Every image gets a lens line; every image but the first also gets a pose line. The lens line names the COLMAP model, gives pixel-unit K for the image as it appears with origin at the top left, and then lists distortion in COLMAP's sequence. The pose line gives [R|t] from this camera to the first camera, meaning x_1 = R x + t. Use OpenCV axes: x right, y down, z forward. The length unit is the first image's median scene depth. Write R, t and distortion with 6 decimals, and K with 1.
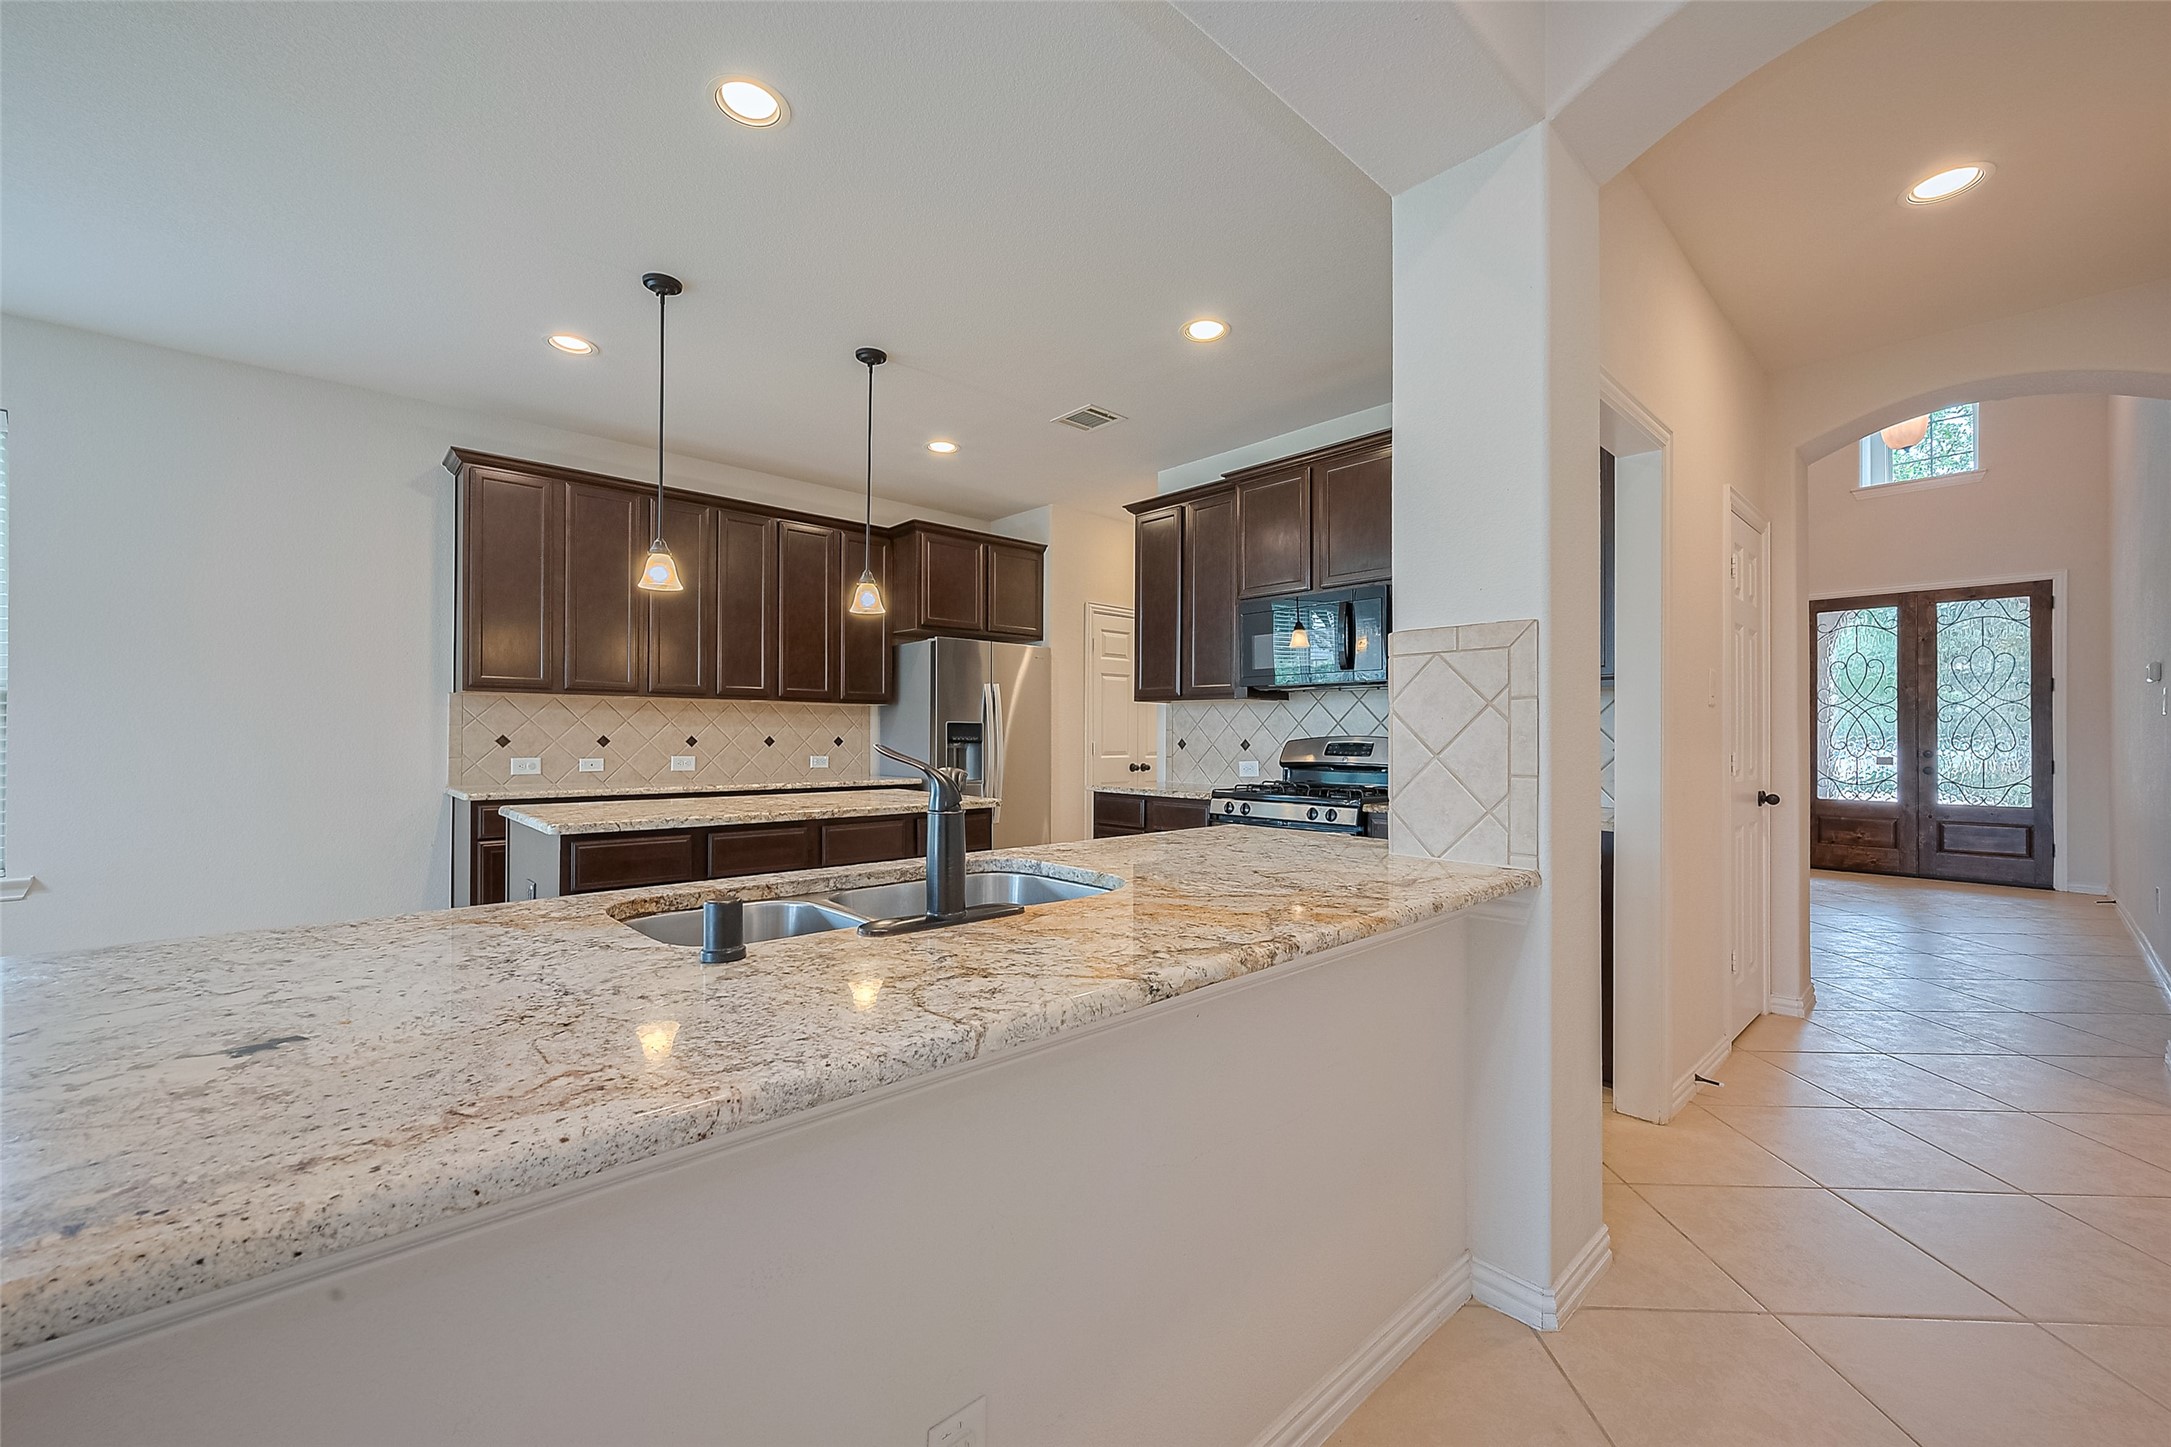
lens RADIAL K [[861.9, 0, 1080.3], [0, 861.9, 731.2], [0, 0, 1]] dist [-0.000809, 0.000719]
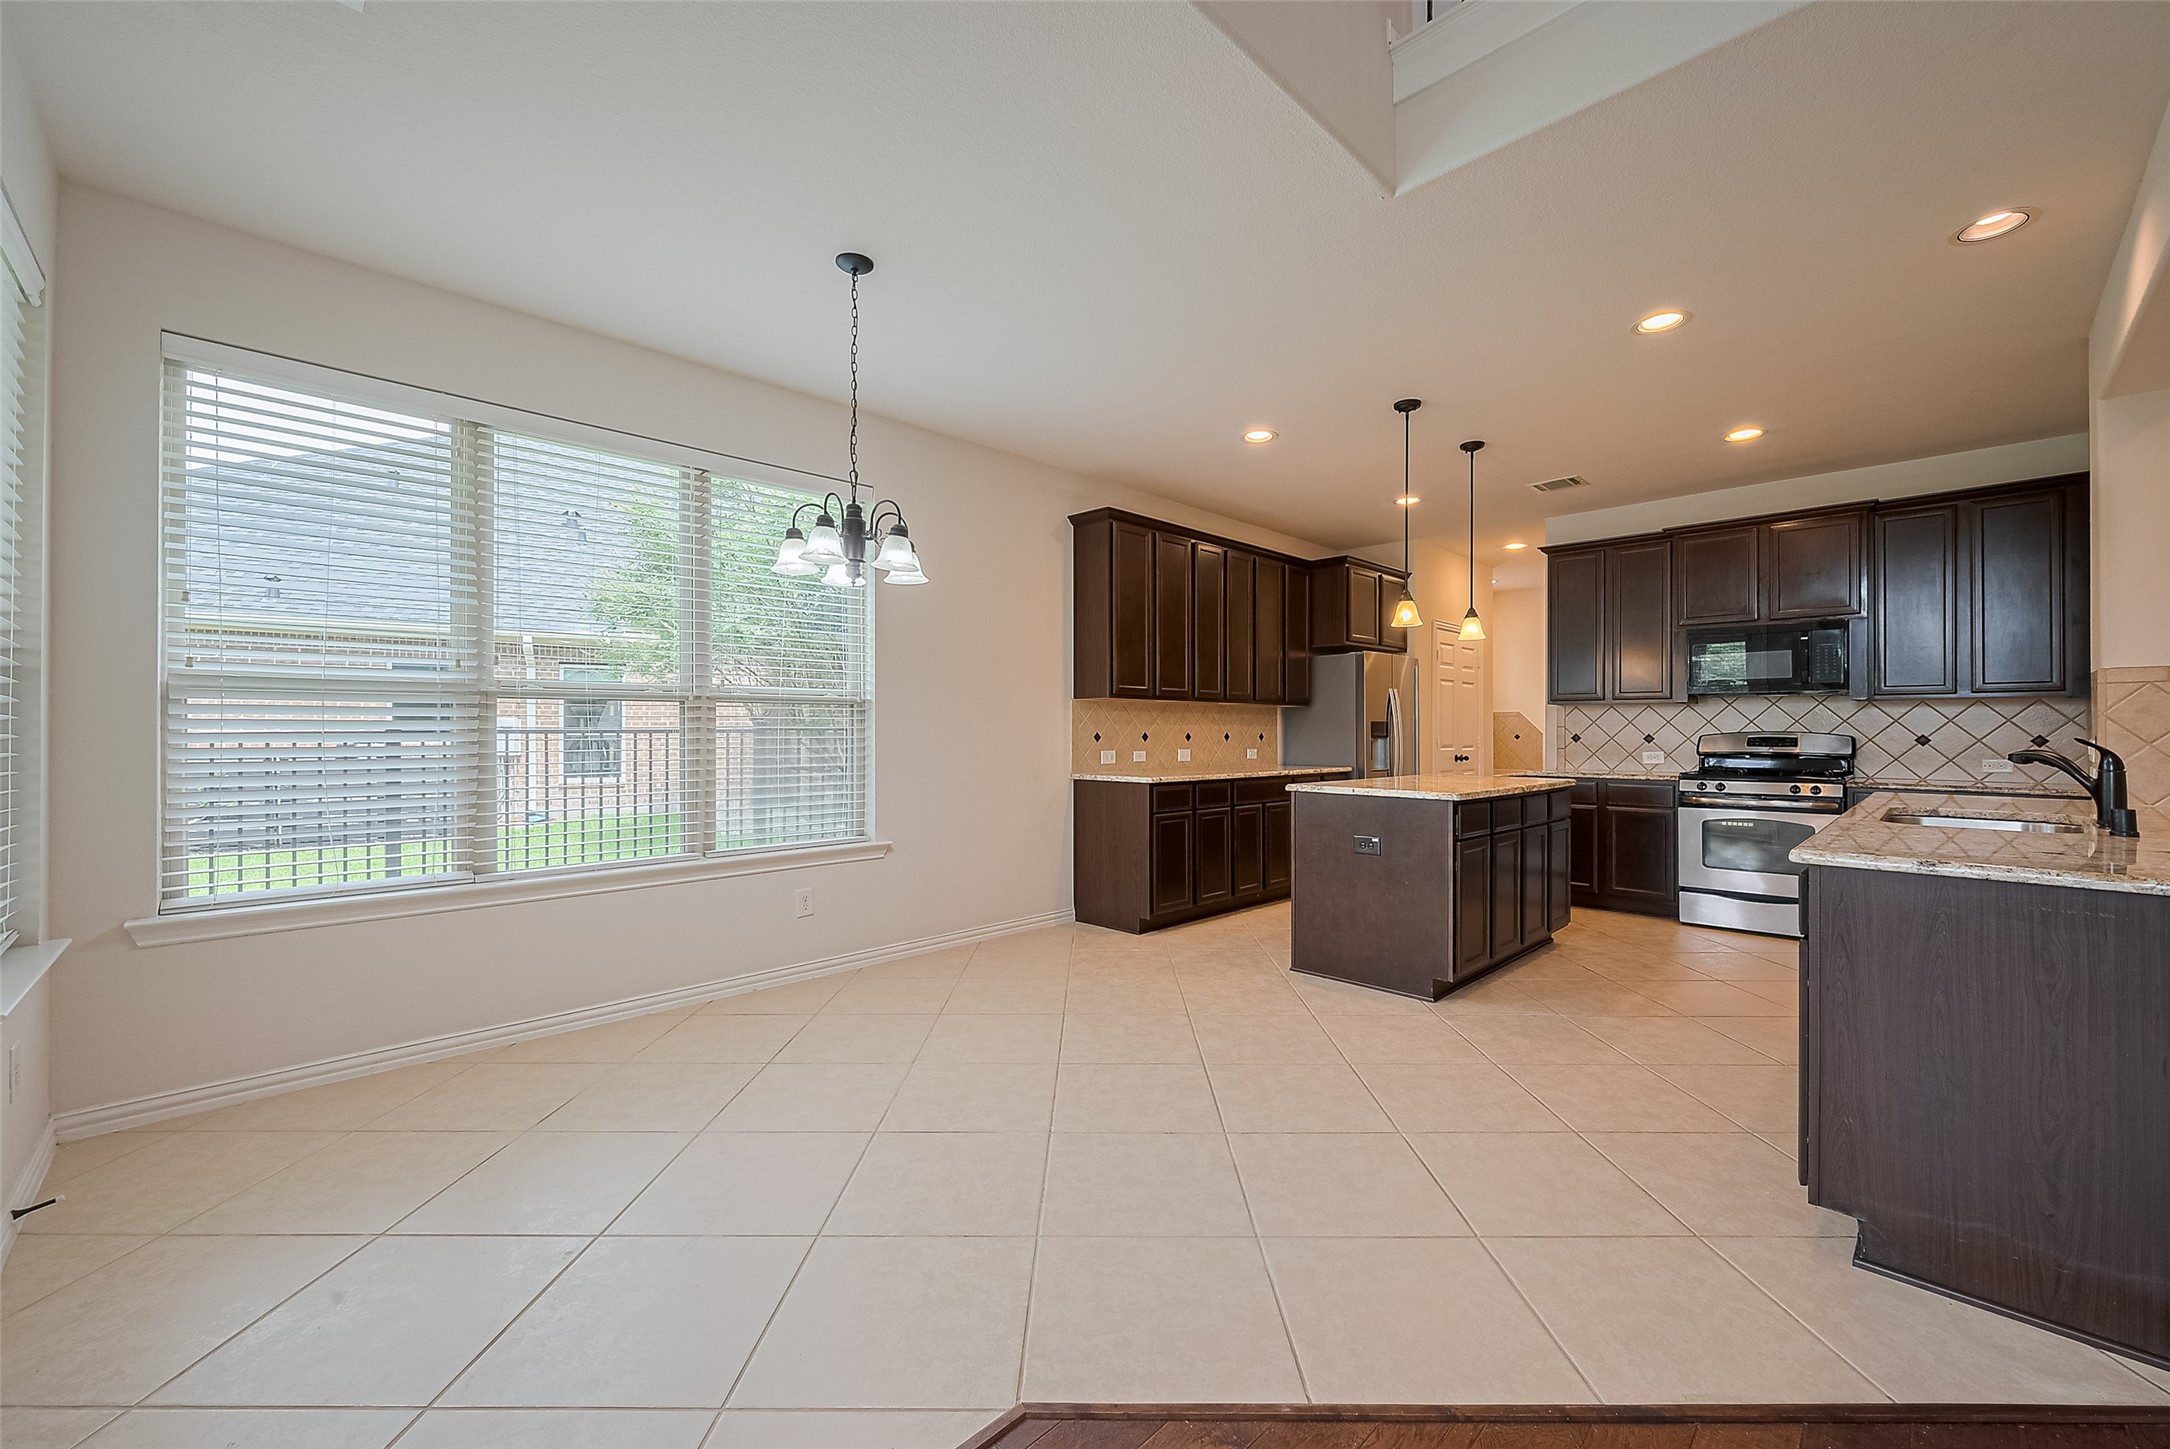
lens RADIAL K [[861.5, 0, 1105.9], [0, 861.5, 717.8], [0, 0, 1]] dist [-0.000809, 0.000719]
pose [[0.999383, -0.001524, 0.035081, -0.690634], [0.001865, 0.999951, -0.009701, -0.003974], [-0.035064, 0.009760, 0.999337, -0.249543]]
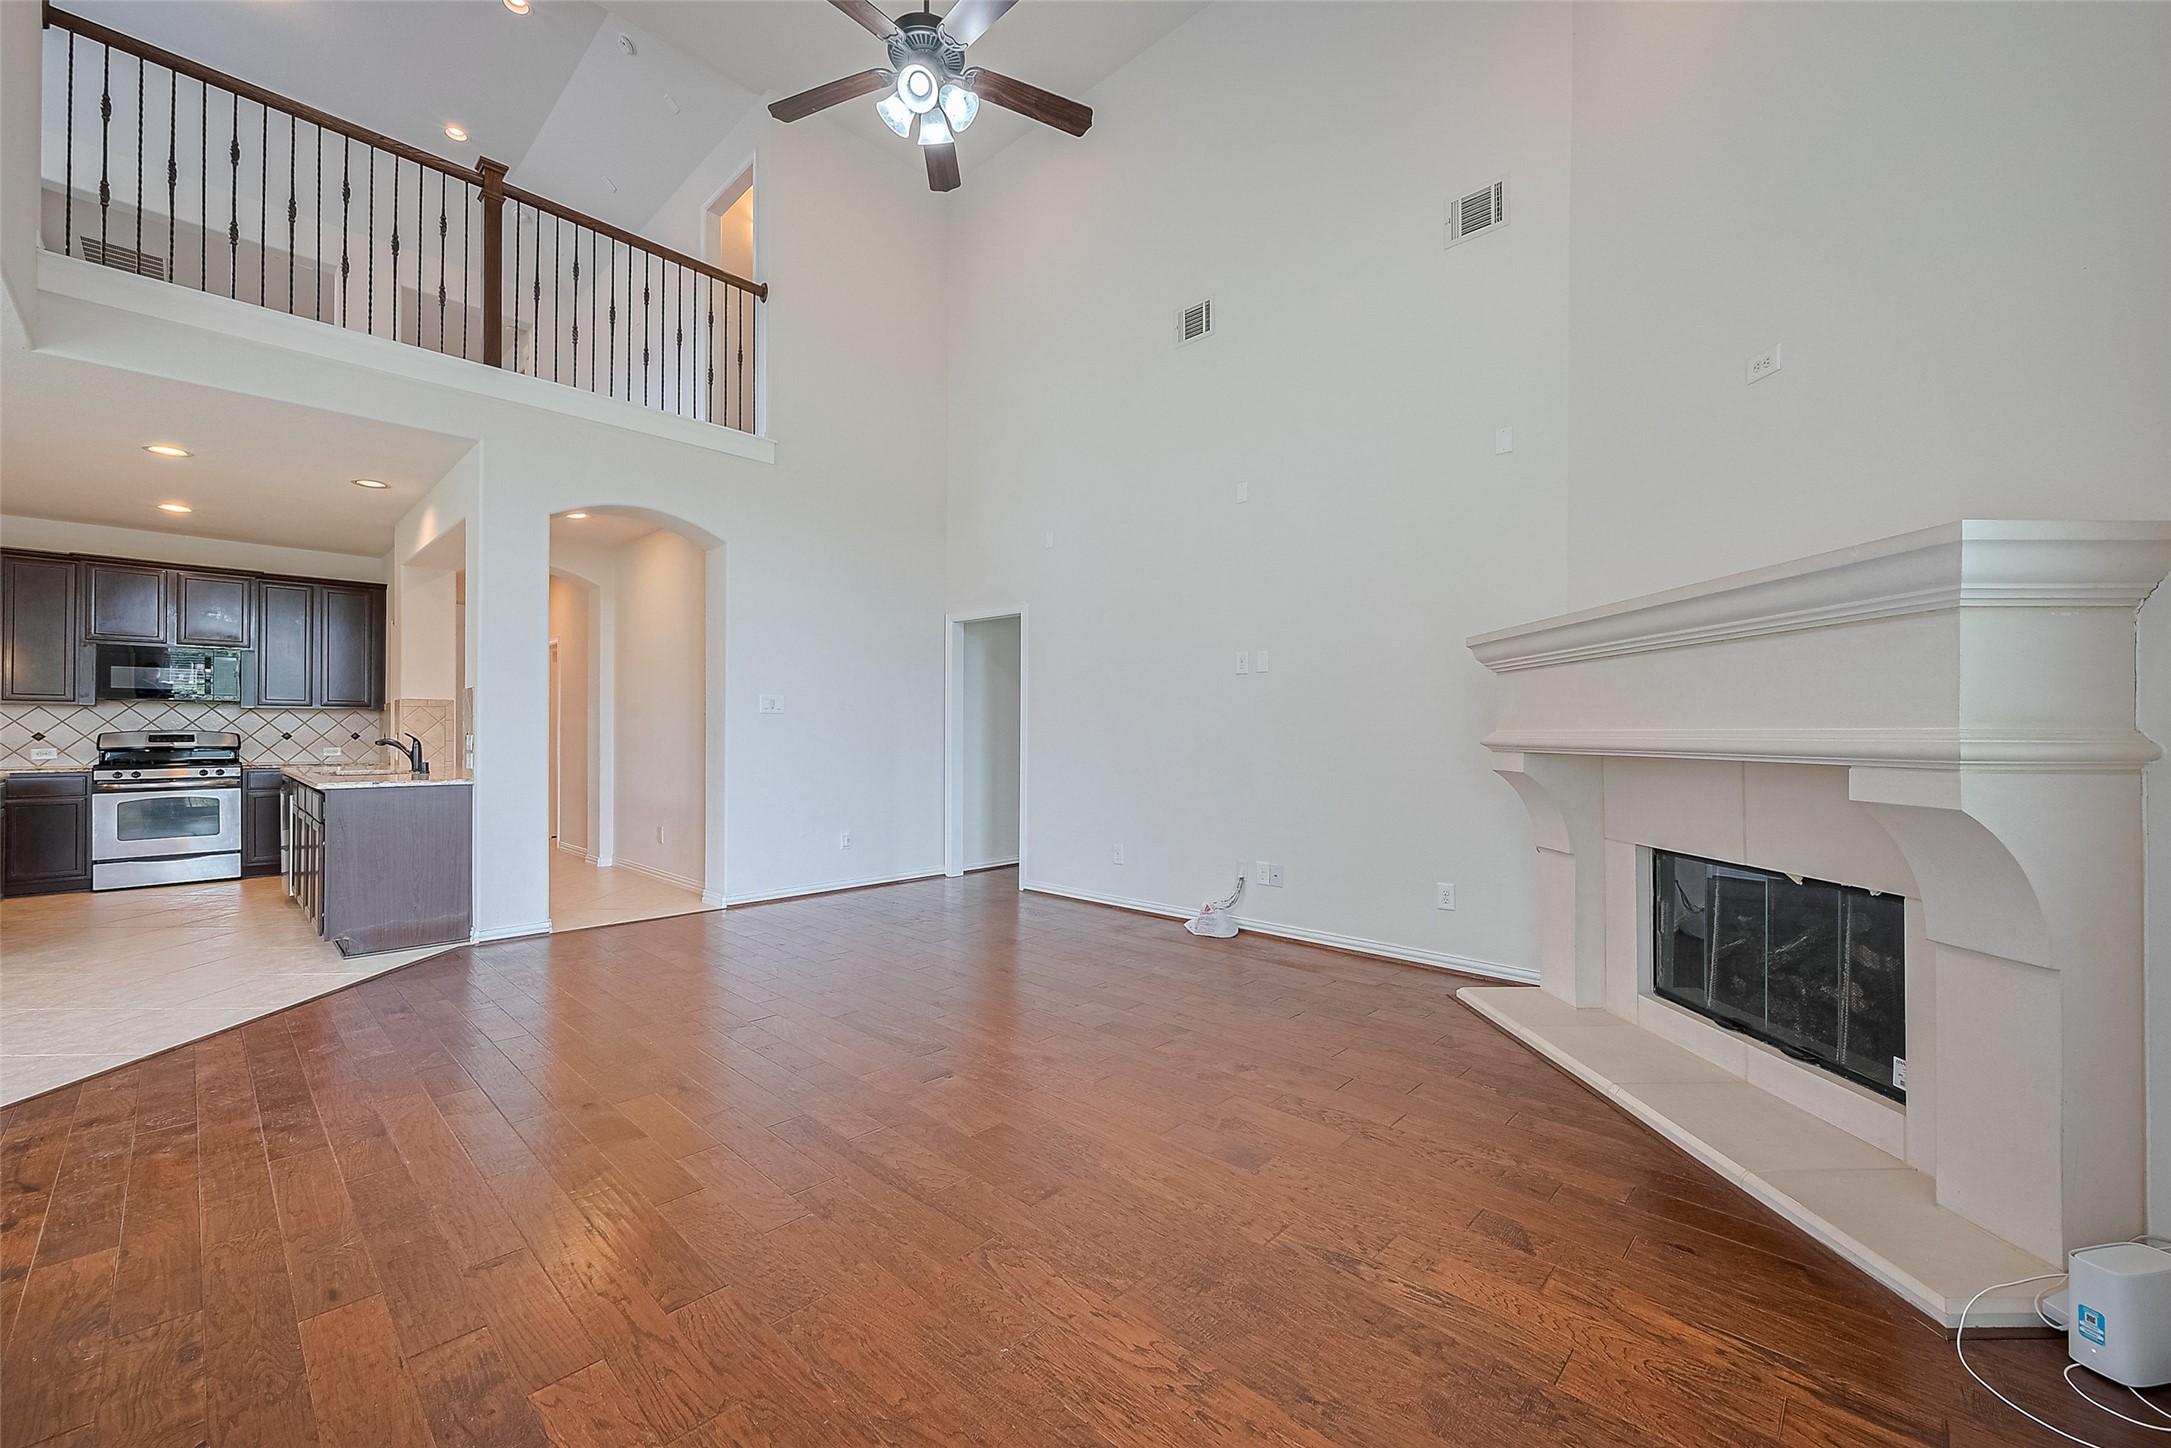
lens RADIAL K [[861.9, 0, 1068.6], [0, 861.9, 723.0], [0, 0, 1]] dist [-0.000809, 0.000719]
pose [[-0.035420, 0.004923, 0.999360, -1.316853], [-0.005634, 0.999971, -0.005126, -0.008665], [-0.999357, -0.005812, -0.035391, -0.625608]]
